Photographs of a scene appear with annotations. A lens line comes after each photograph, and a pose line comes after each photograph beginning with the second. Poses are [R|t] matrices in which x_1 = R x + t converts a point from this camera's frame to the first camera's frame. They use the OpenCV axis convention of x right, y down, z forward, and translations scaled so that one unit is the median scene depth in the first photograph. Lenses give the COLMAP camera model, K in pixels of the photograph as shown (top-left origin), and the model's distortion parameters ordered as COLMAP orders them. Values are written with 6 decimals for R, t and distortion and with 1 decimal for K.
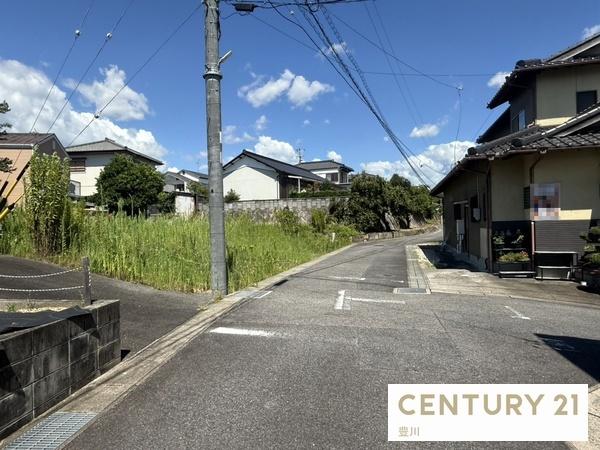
lens RADIAL K [[457.2, 0, 309.2], [0, 457.2, 221.8], [0, 0, 1]] dist [-0.001806, -0.002362]
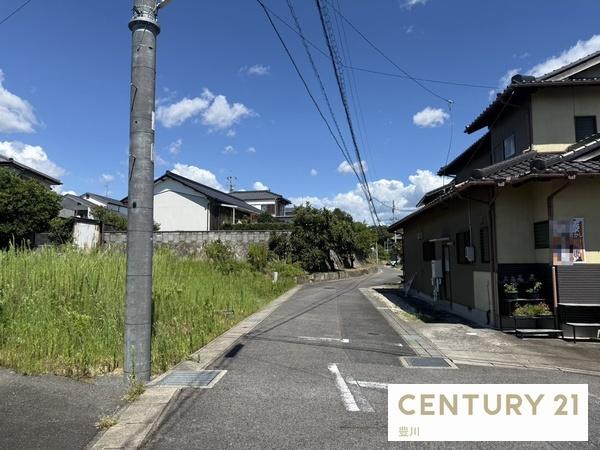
lens RADIAL K [[421.8, 0, 293.9], [0, 421.8, 222.4], [0, 0, 1]] dist [0.086489, -0.104042]
pose [[0.982896, 0.037091, 0.180386, -0.055231], [-0.021281, 0.995822, -0.088805, 0.000973], [-0.182926, 0.083447, 0.979579, 0.213104]]
